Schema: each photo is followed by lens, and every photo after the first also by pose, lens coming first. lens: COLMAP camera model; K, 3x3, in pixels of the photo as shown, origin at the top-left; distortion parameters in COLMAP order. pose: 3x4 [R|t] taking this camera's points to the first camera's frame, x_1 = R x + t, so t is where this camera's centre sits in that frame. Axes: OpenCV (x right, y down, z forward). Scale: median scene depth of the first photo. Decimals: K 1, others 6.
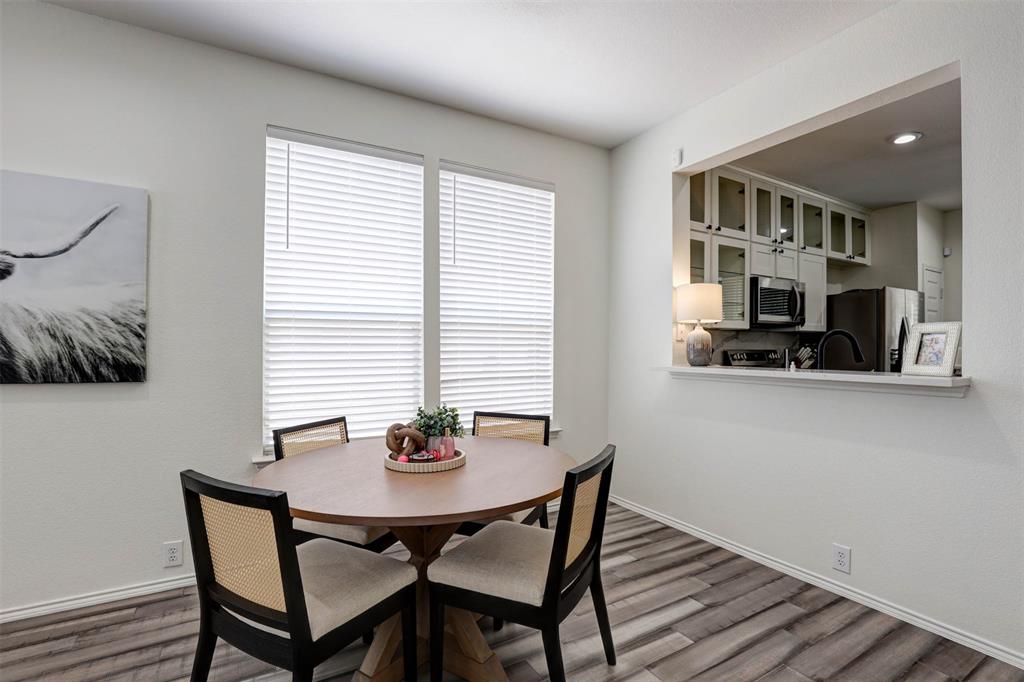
lens RADIAL K [[473.6, 0, 511.7], [0, 473.6, 362.1], [0, 0, 1]] dist [-0.037302, 0.006592]
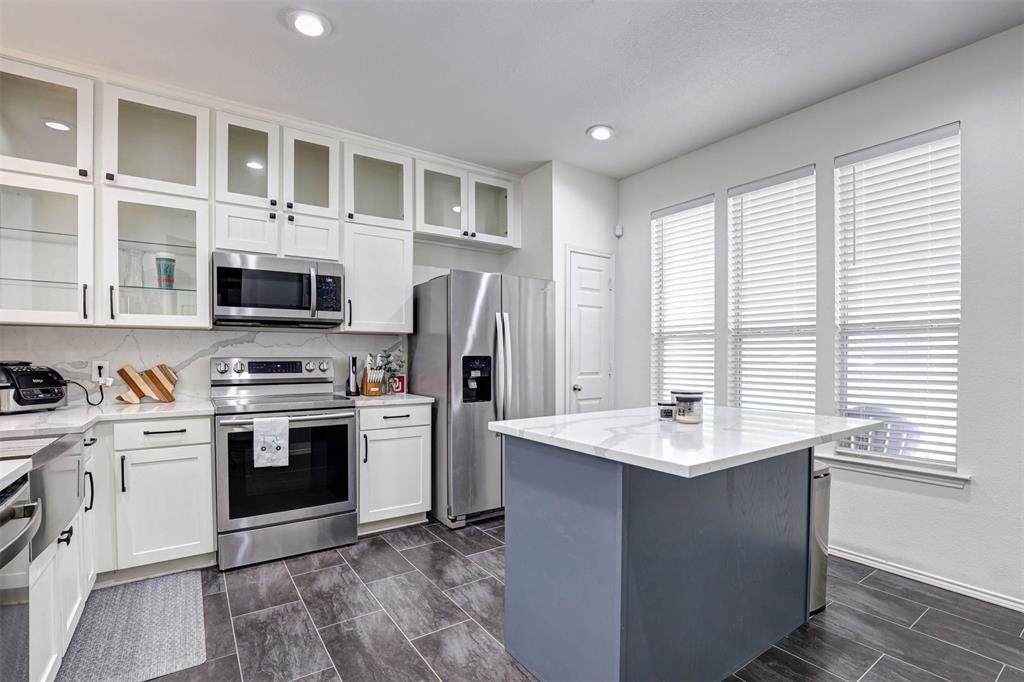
lens RADIAL K [[473.6, 0, 511.7], [0, 473.6, 362.1], [0, 0, 1]] dist [-0.037302, 0.006592]
pose [[0.997092, -0.003099, 0.076141, 1.444647], [0.004759, 0.999755, -0.021640, -0.006697], [-0.076055, 0.021939, 0.996862, 0.470096]]
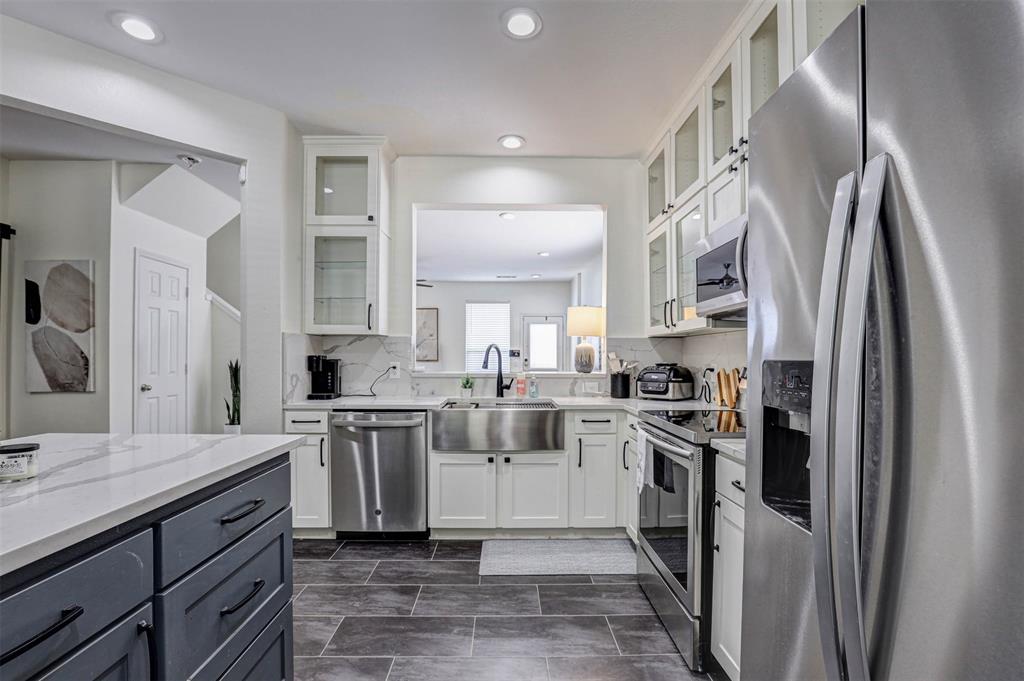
lens RADIAL K [[473.6, 0, 511.7], [0, 473.6, 361.6], [0, 0, 1]] dist [-0.037302, 0.006592]
pose [[-0.488747, 0.000364, -0.872425, 1.866729], [-0.034246, 0.999221, 0.019602, -0.047116], [0.871753, 0.039458, -0.488354, 1.714351]]
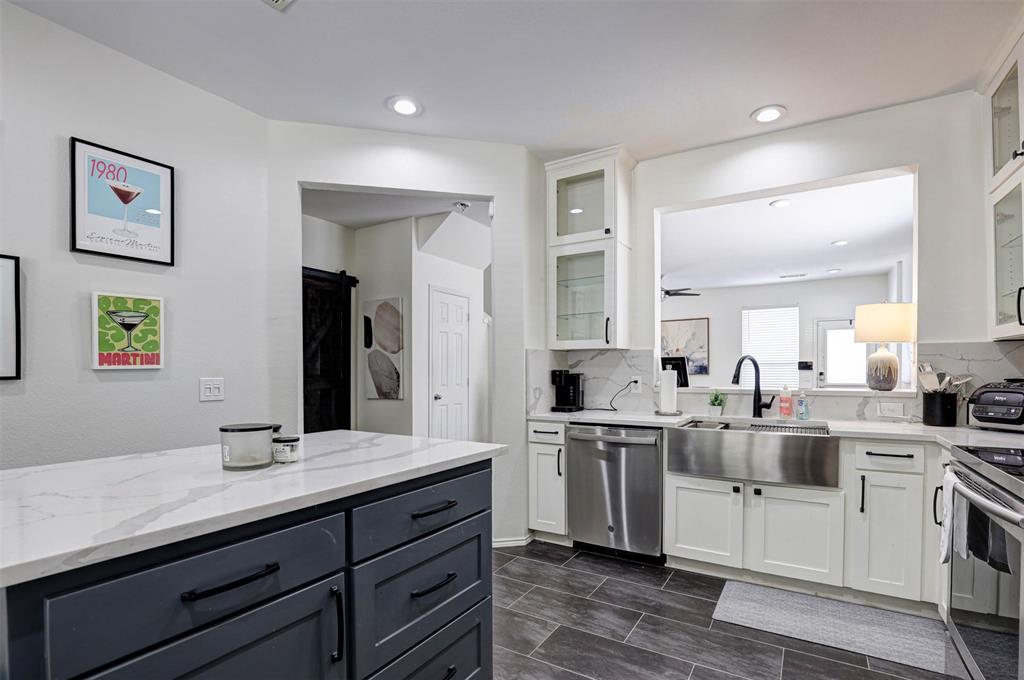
lens RADIAL K [[475.4, 0, 514.1], [0, 475.4, 380.2], [0, 0, 1]] dist [-0.035700, 0.007255]
pose [[-0.882748, 0.005392, -0.469816, 1.769826], [-0.017642, 0.998849, 0.044611, -0.049567], [0.469516, 0.047669, -0.881636, 1.760810]]
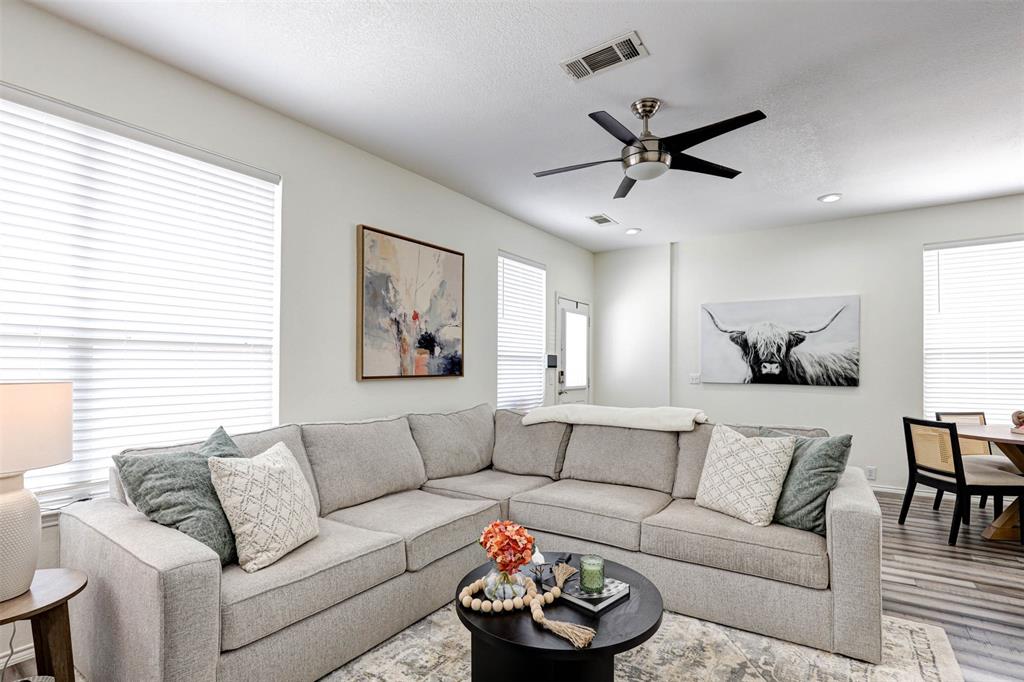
lens RADIAL K [[473.6, 0, 511.7], [0, 473.6, 362.1], [0, 0, 1]] dist [-0.037302, 0.006592]
pose [[0.418648, -0.018653, -0.907957, 0.402205], [-0.026441, 0.999115, -0.032717, 0.037444], [0.907764, 0.037704, 0.417784, -1.141180]]
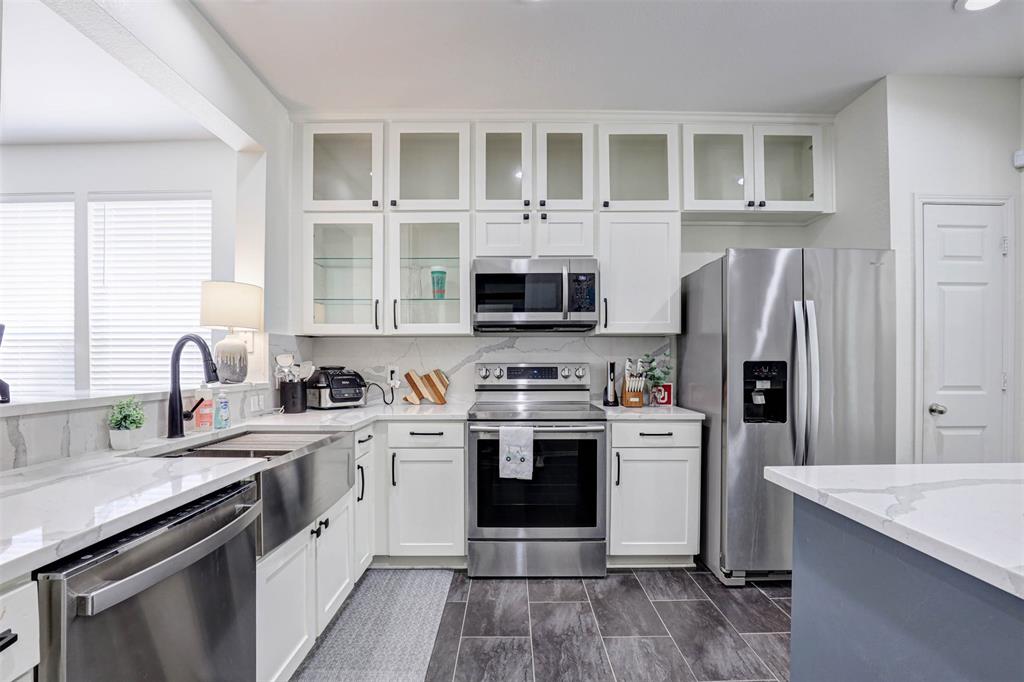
lens RADIAL K [[473.6, 0, 511.7], [0, 473.6, 362.1], [0, 0, 1]] dist [-0.037302, 0.006592]
pose [[0.865110, -0.002533, -0.501576, 1.480668], [-0.013263, 0.999522, -0.027925, -0.016082], [0.501407, 0.030810, 0.864663, 0.676828]]
